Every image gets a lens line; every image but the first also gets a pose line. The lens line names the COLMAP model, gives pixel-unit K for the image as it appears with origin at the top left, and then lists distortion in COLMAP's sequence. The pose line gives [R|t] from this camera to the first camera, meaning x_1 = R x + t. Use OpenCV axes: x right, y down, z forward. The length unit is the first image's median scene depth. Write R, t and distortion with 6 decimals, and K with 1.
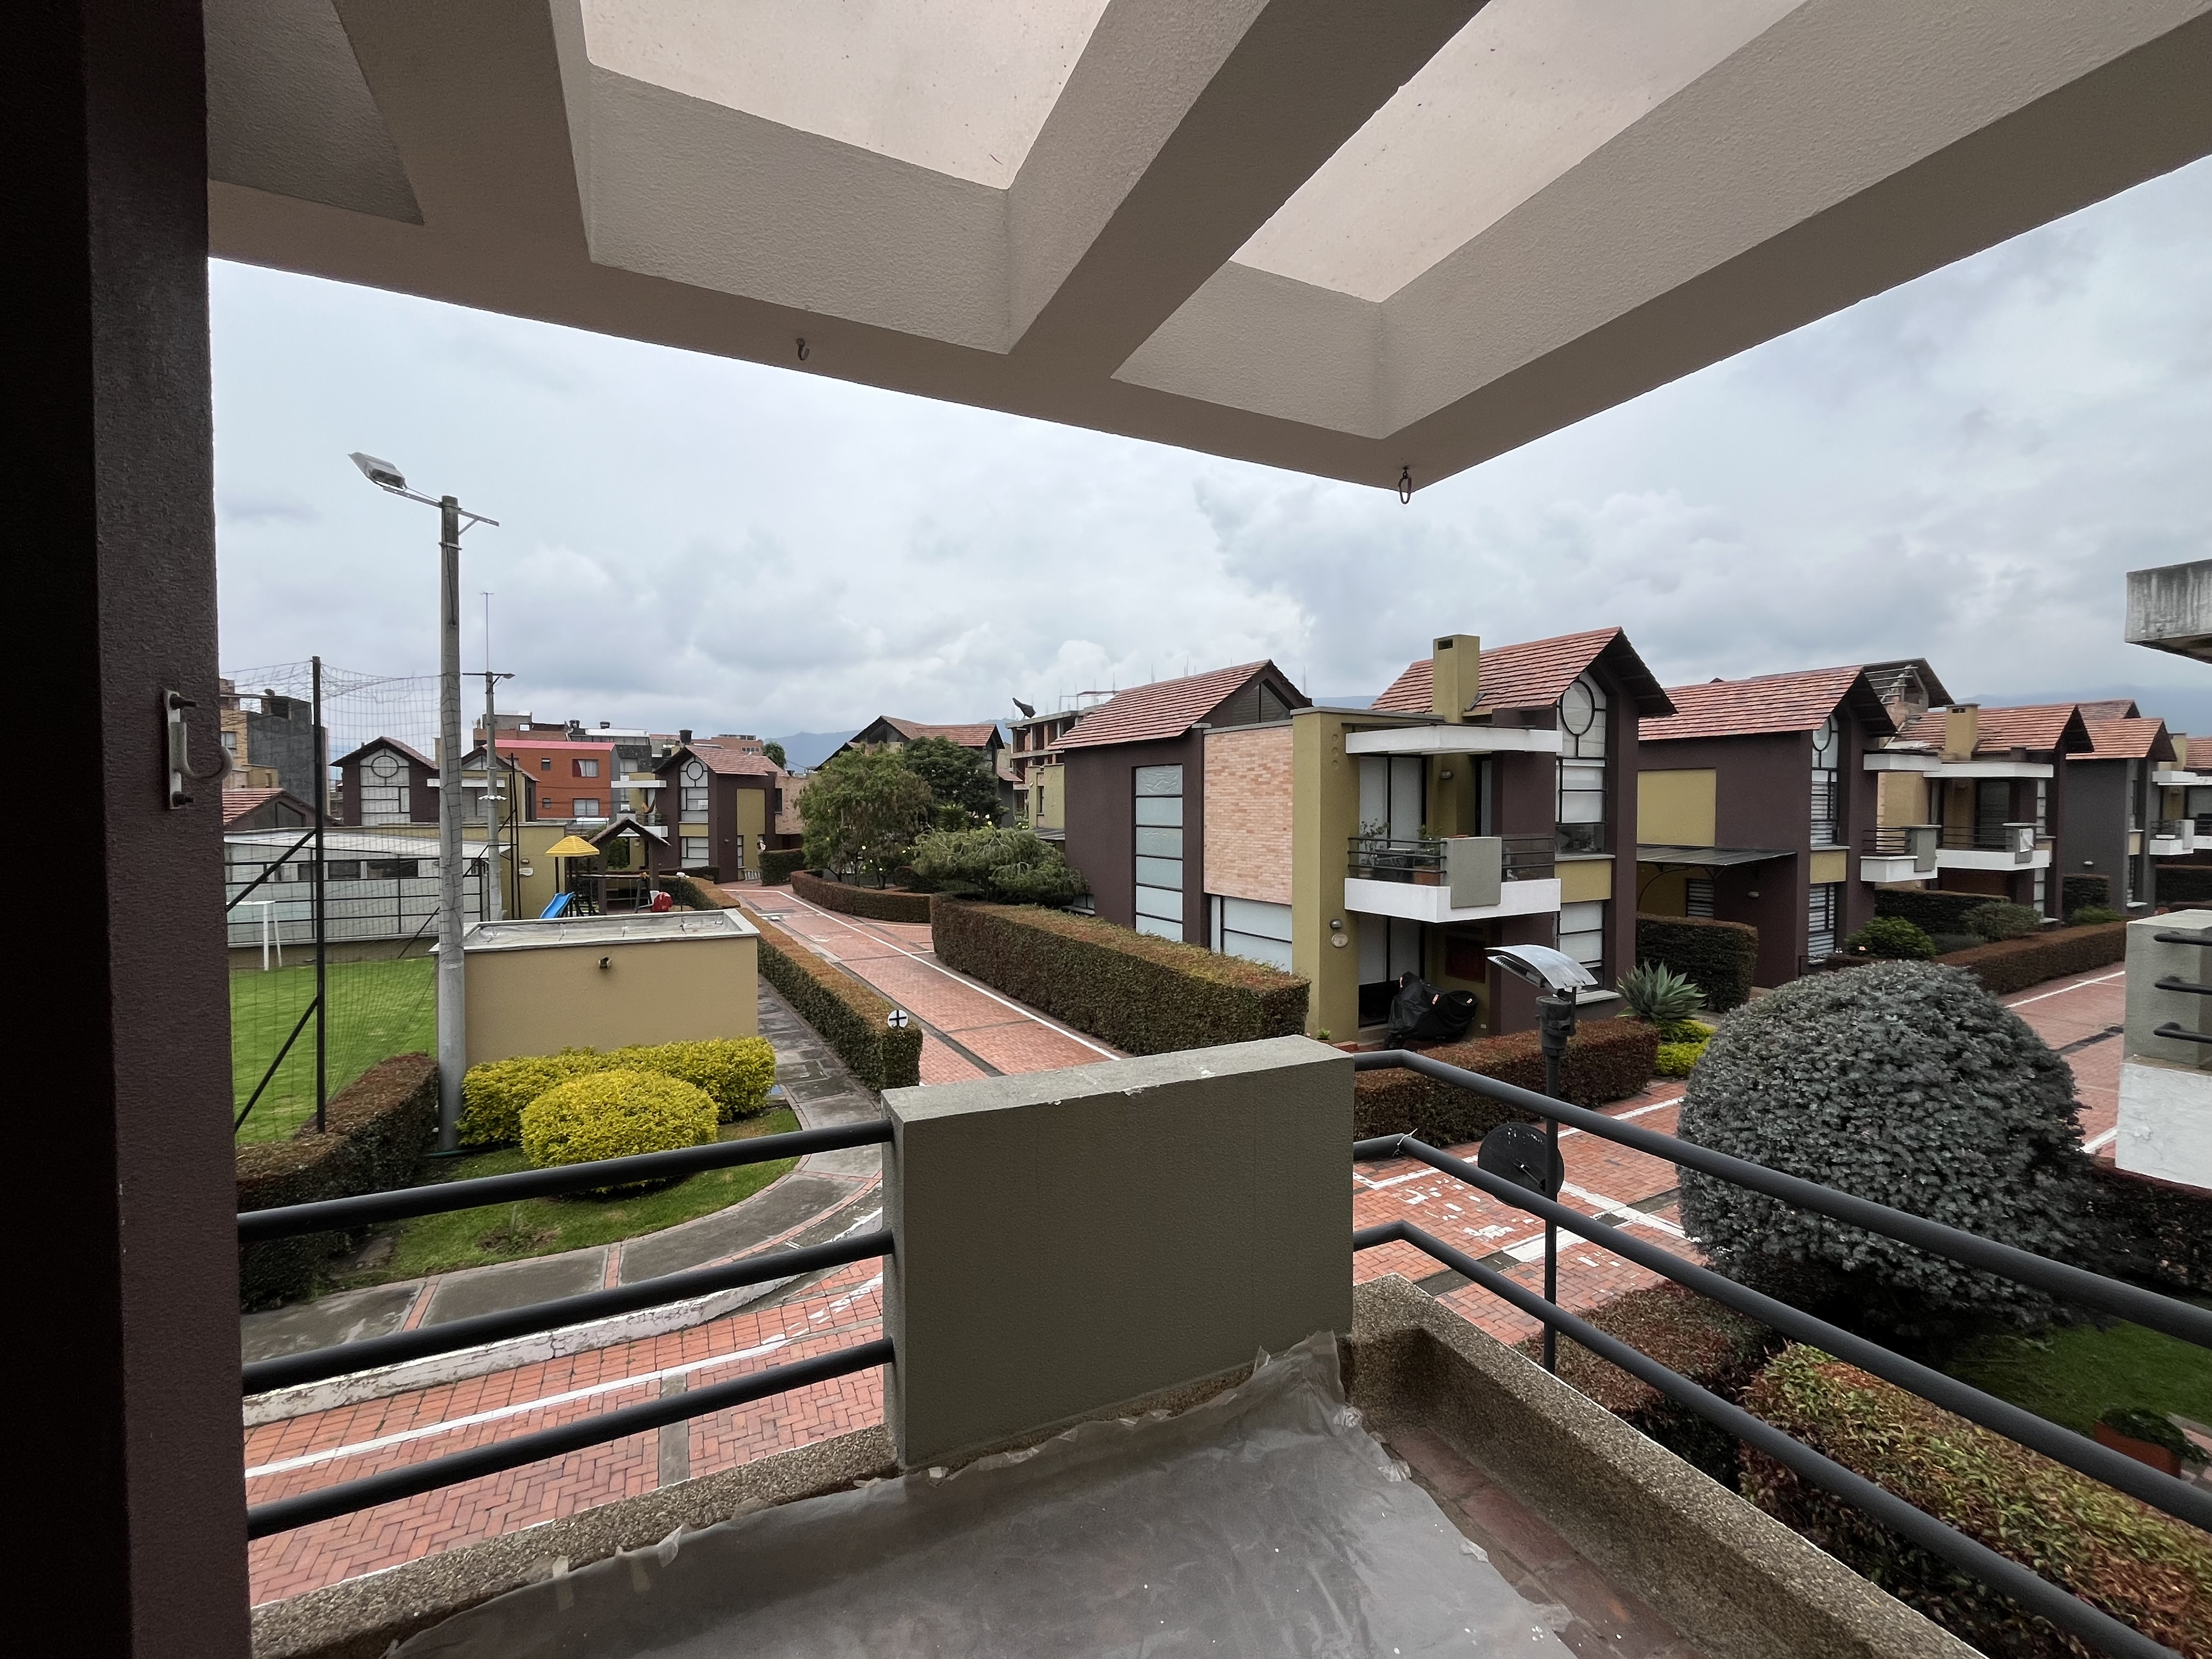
lens RADIAL K [[896.7, 0, 1100.4], [0, 896.7, 828.8], [0, 0, 1]] dist [-0.002804, -0.000115]
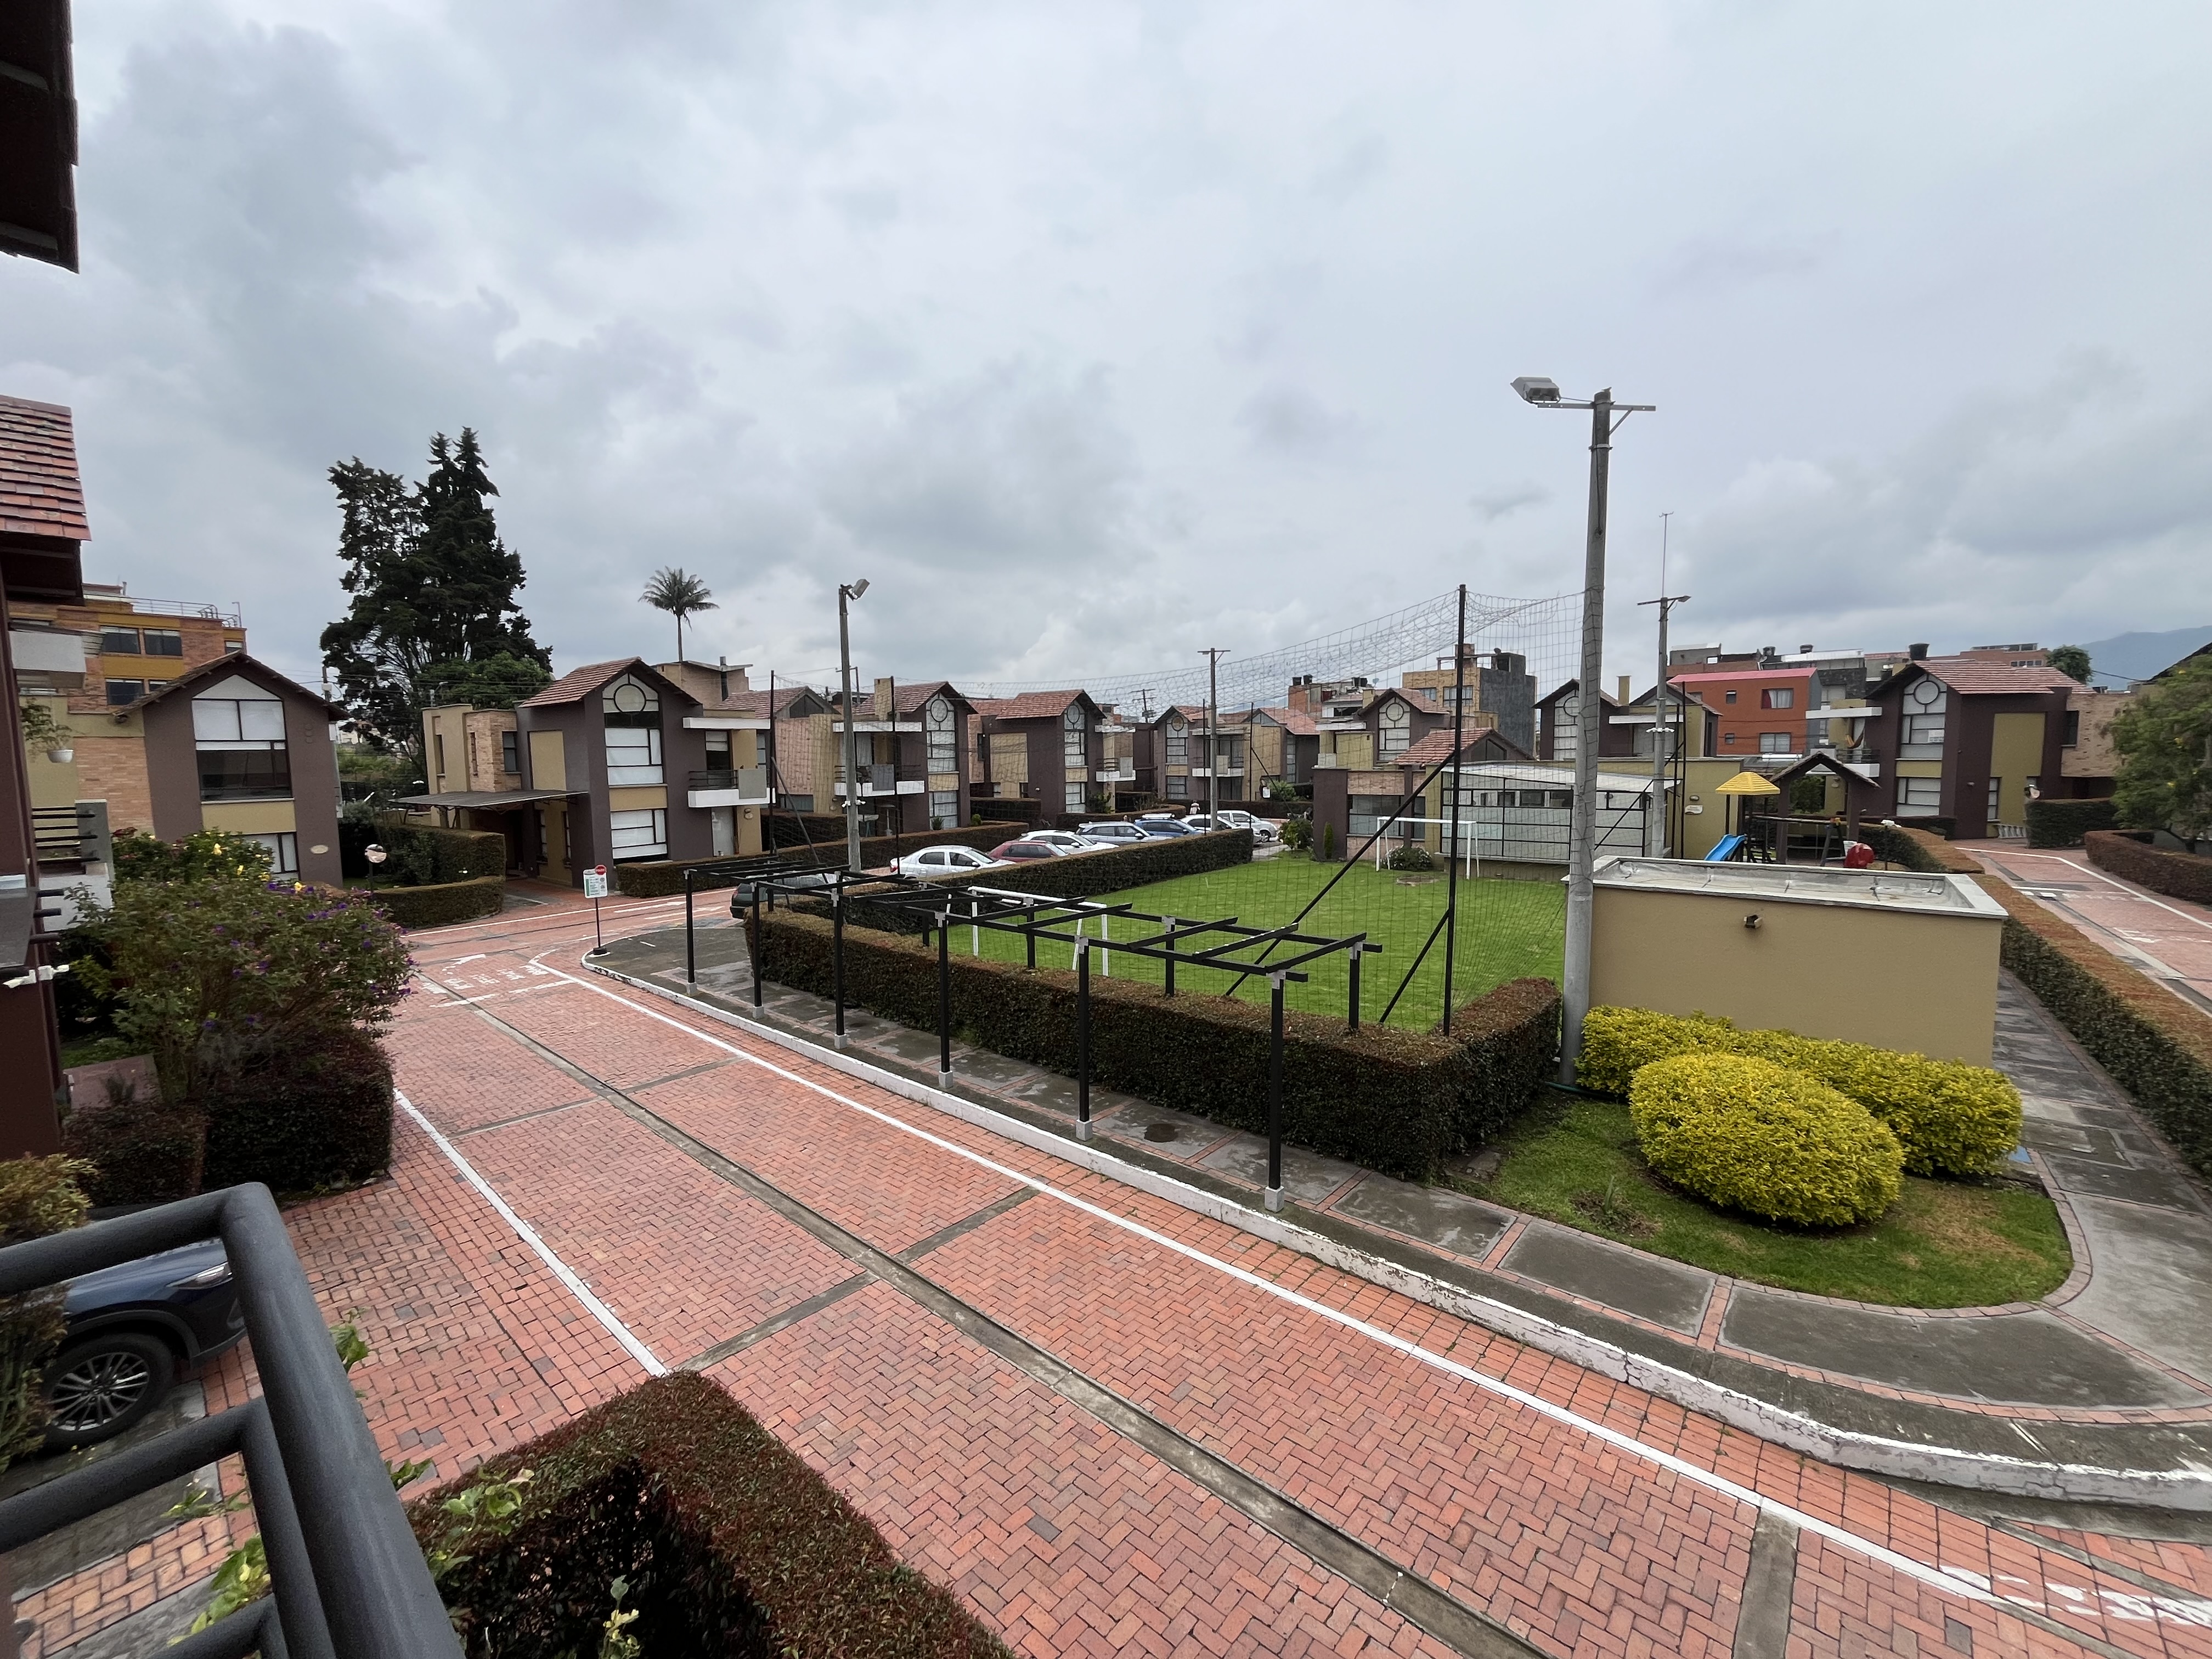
lens RADIAL K [[896.7, 0, 1100.4], [0, 896.7, 828.8], [0, 0, 1]] dist [-0.002804, -0.000115]
pose [[0.390560, 0.073734, -0.917620, -0.038023], [-0.011140, 0.997093, 0.075378, 0.009408], [0.920510, -0.019217, 0.390246, 0.117134]]
